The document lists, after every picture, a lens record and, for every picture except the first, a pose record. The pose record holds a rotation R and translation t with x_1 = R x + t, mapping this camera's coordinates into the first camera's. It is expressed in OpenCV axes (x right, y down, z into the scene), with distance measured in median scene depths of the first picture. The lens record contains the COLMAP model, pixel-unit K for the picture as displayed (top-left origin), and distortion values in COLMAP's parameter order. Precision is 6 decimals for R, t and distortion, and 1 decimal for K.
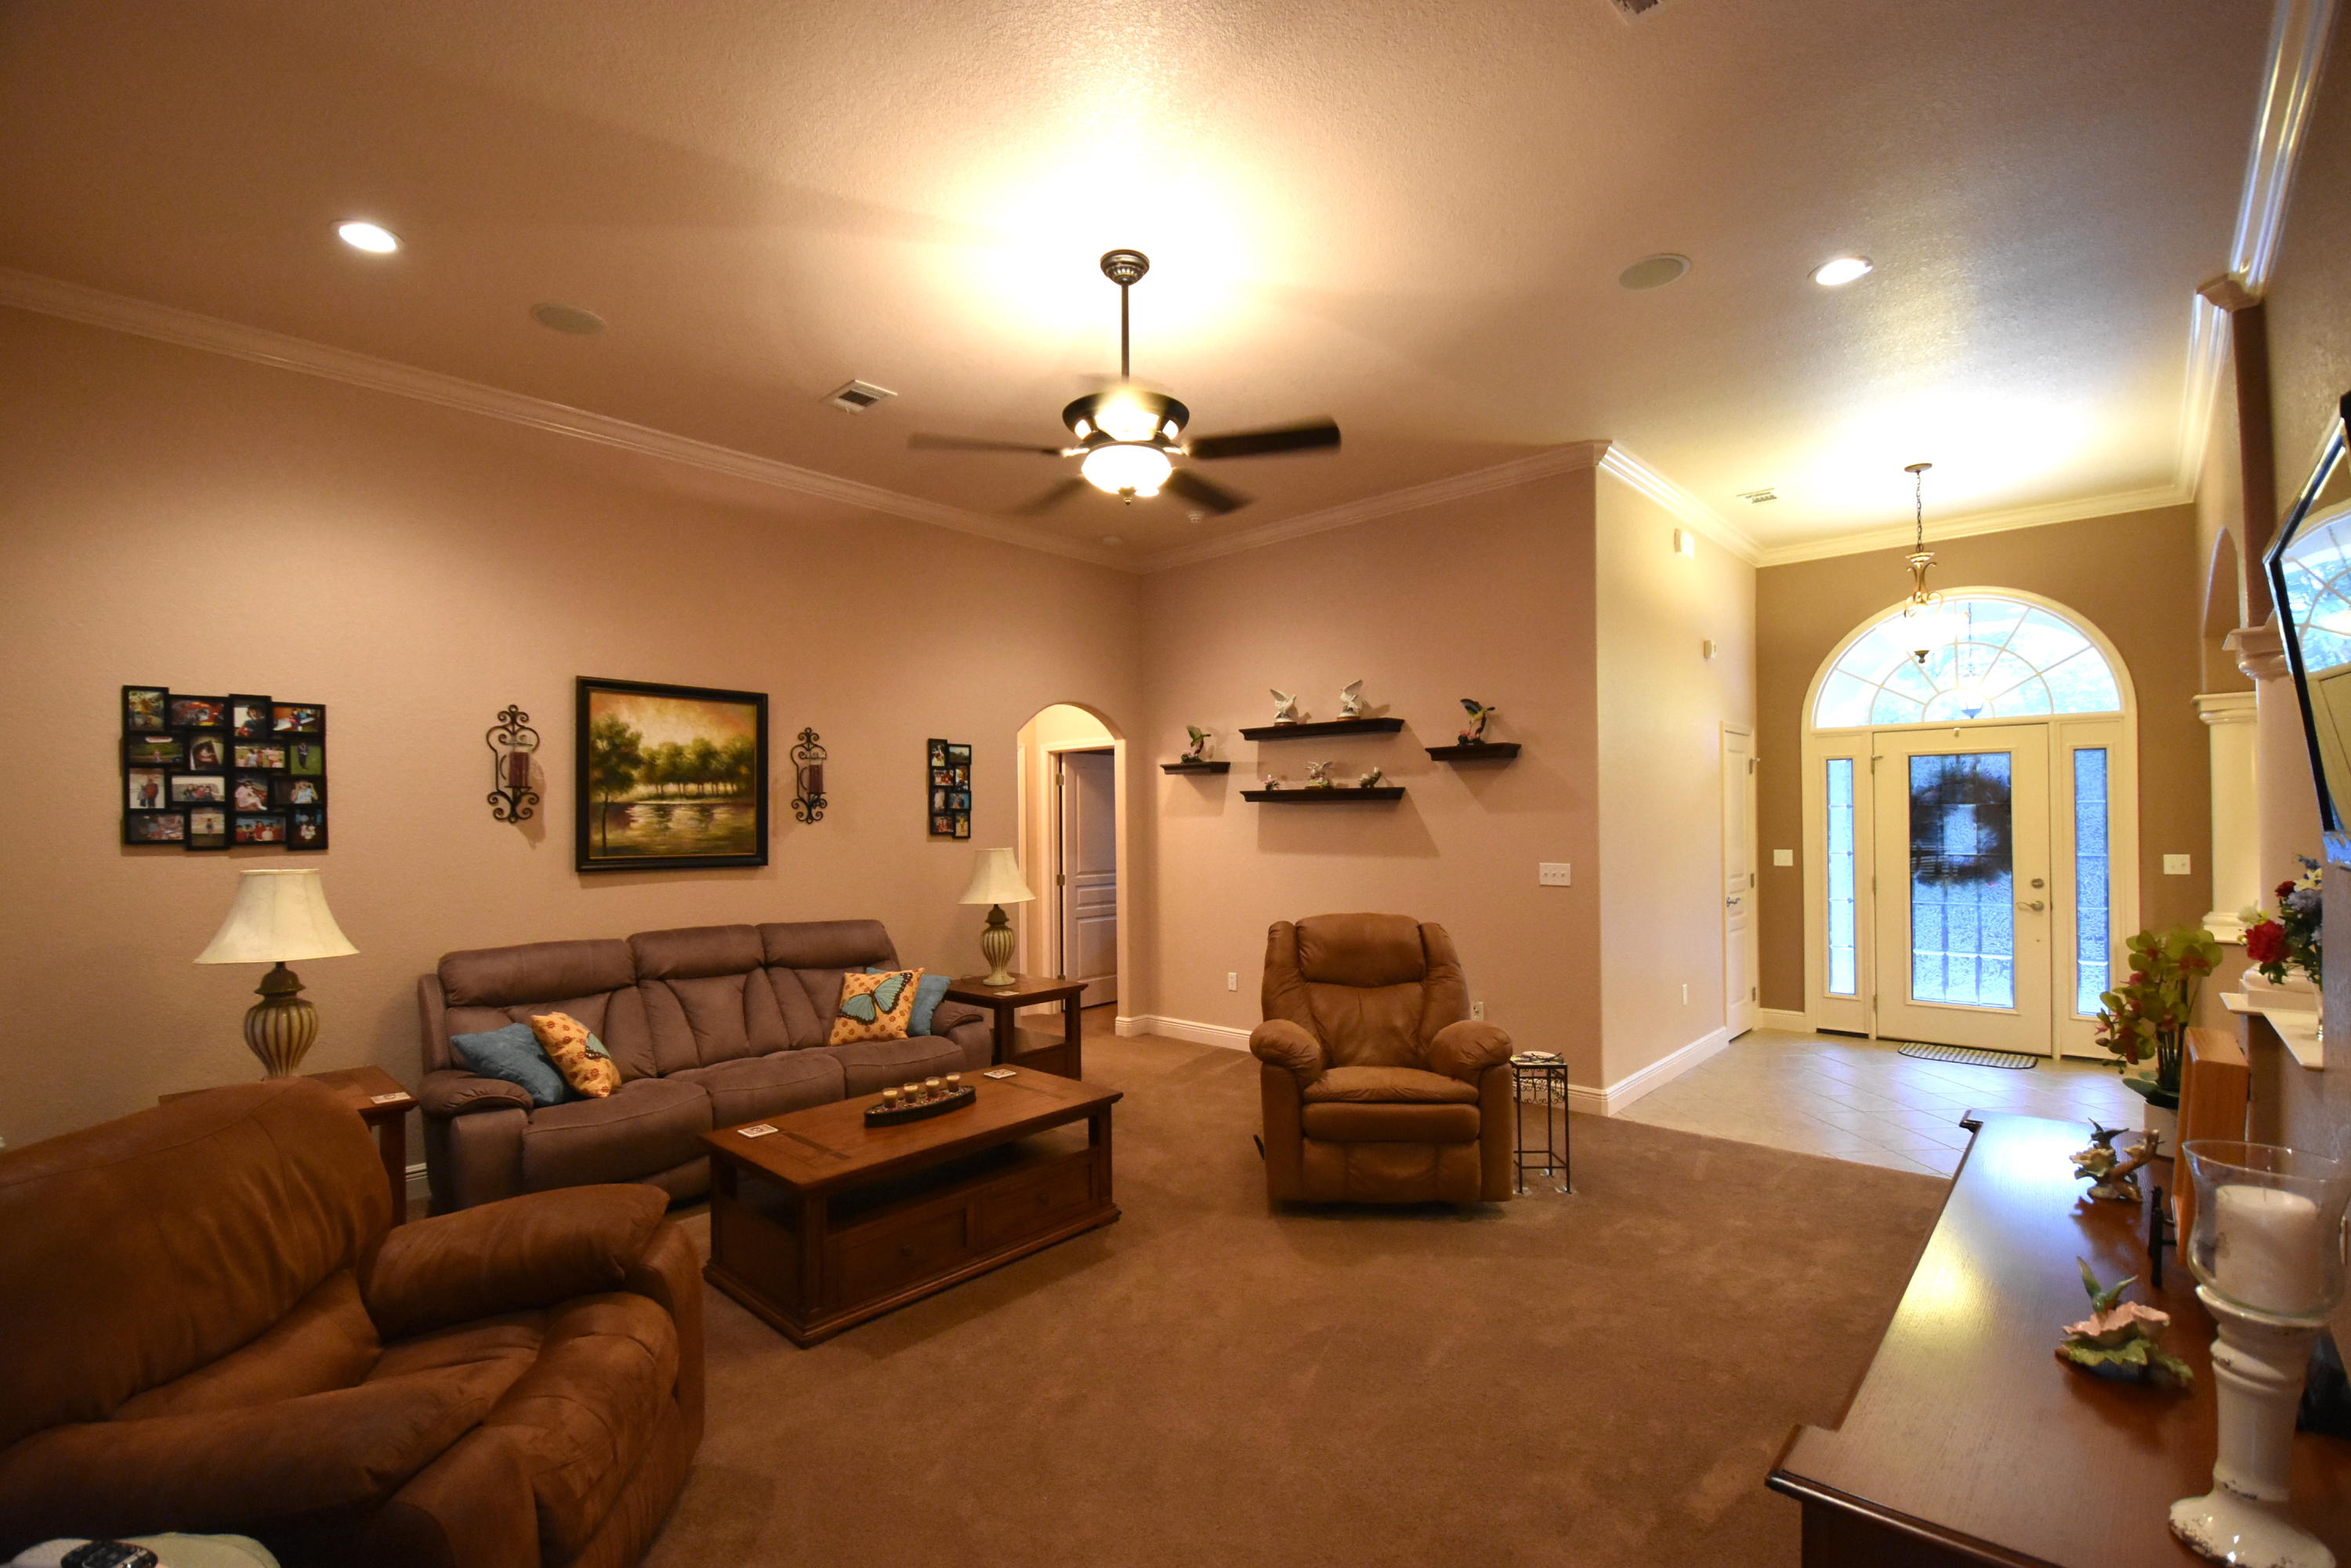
lens RADIAL K [[1028.9, 0, 1195.5], [0, 1028.9, 798.8], [0, 0, 1]] dist [0.002963, -0.005786]
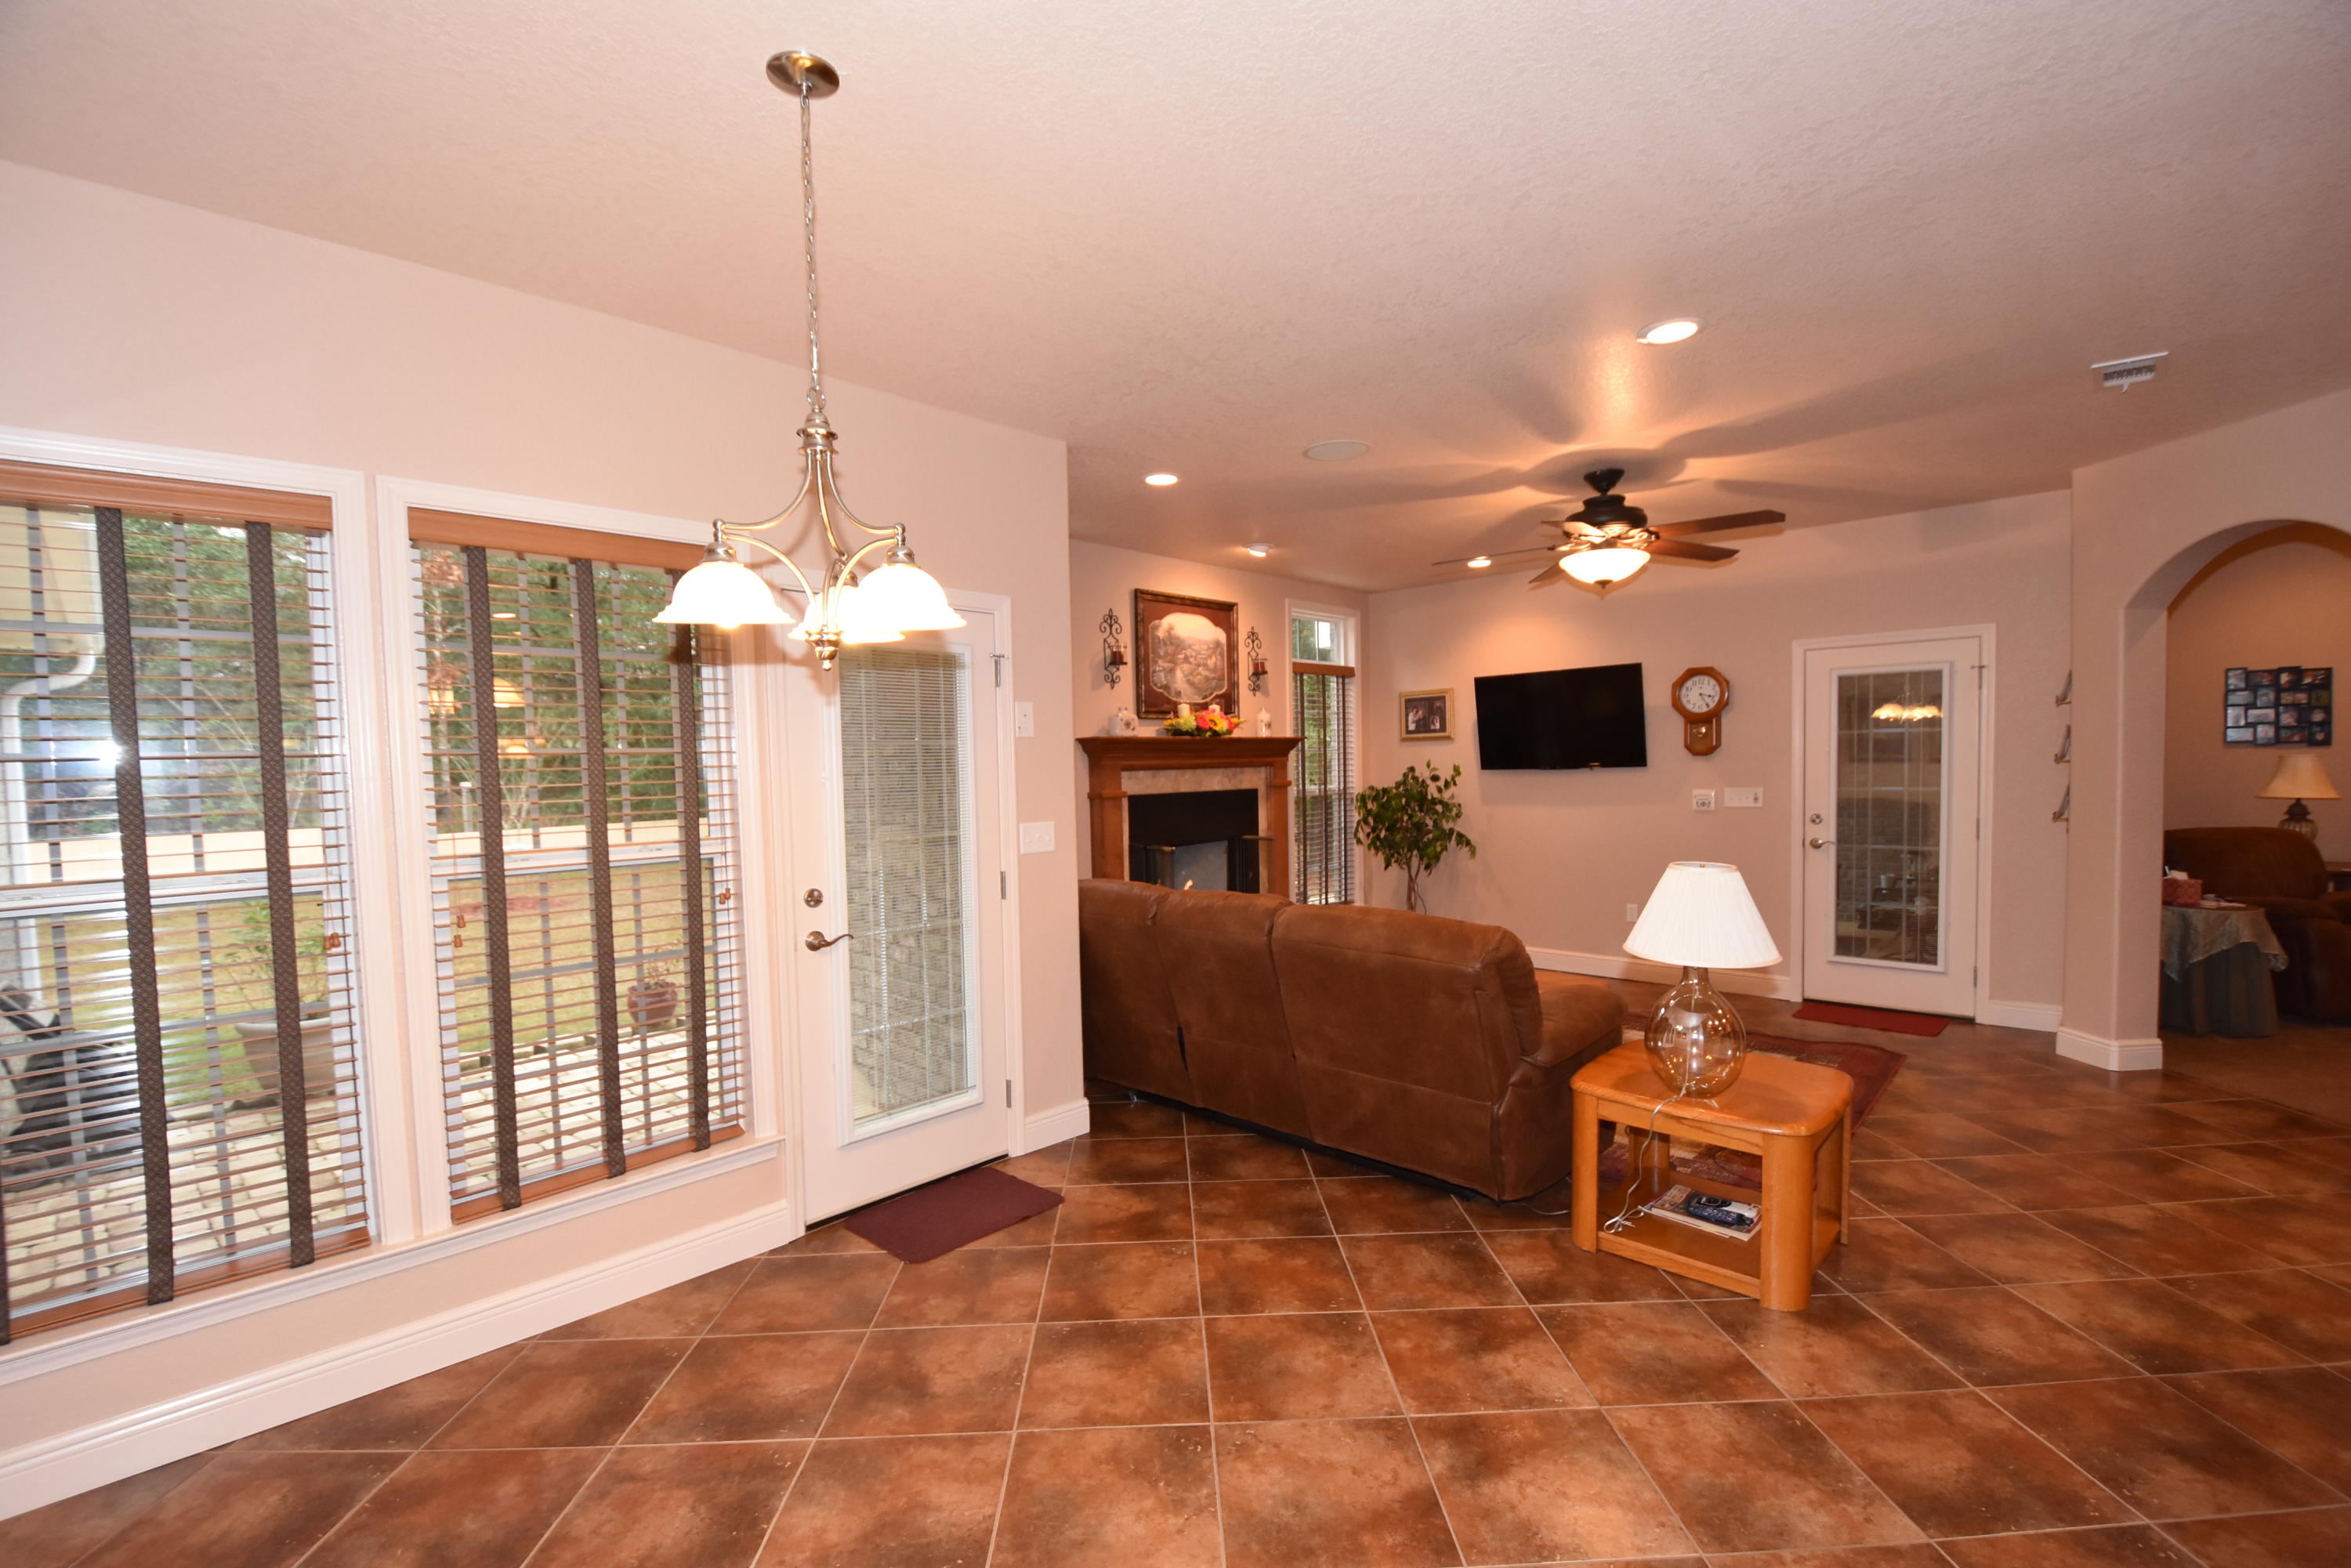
lens RADIAL K [[1028.9, 0, 1183.3], [0, 1028.9, 817.7], [0, 0, 1]] dist [0.002963, -0.005786]
pose [[-0.017892, 0.066791, -0.997607, 0.863576], [0.045734, 0.996777, 0.065916, -0.030491], [0.998793, -0.044445, -0.020889, -0.858760]]
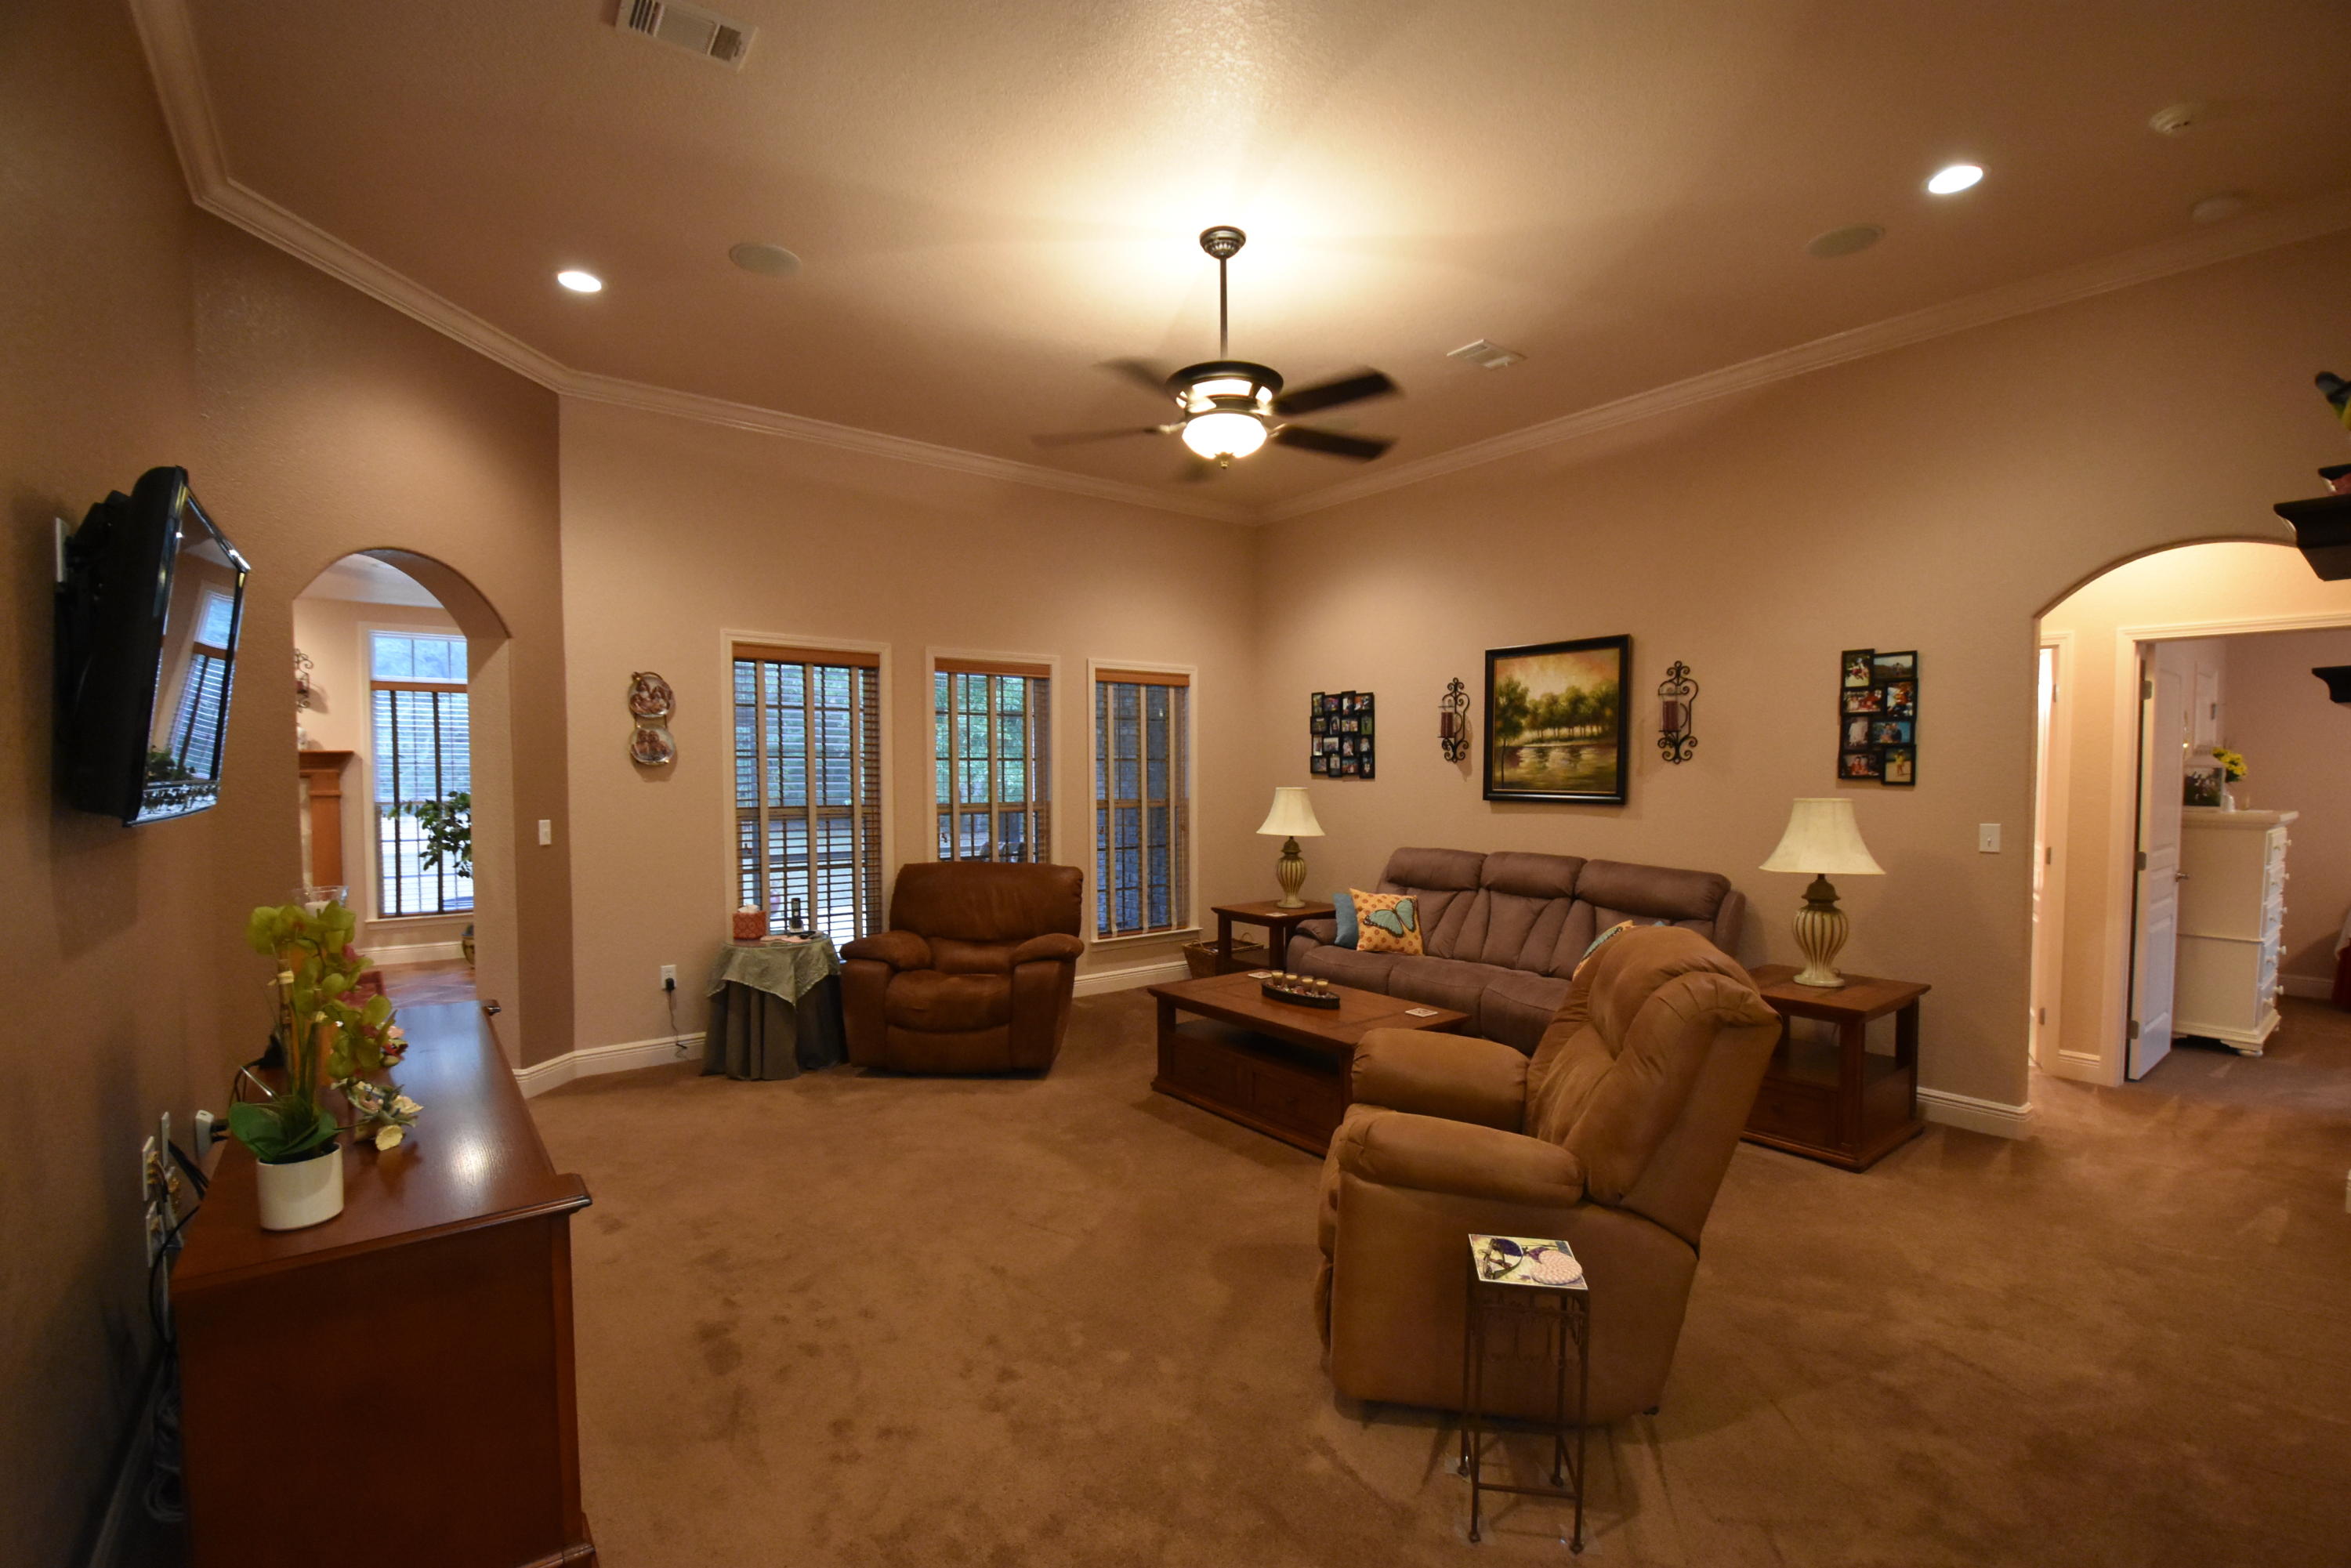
lens RADIAL K [[1028.9, 0, 1178.1], [0, 1028.9, 803.4], [0, 0, 1]] dist [0.002963, -0.005786]
pose [[-0.176072, 0.043989, -0.983394, 0.714473], [0.027608, 0.998829, 0.039737, 0.011900], [0.983990, -0.020153, -0.177081, 0.801901]]
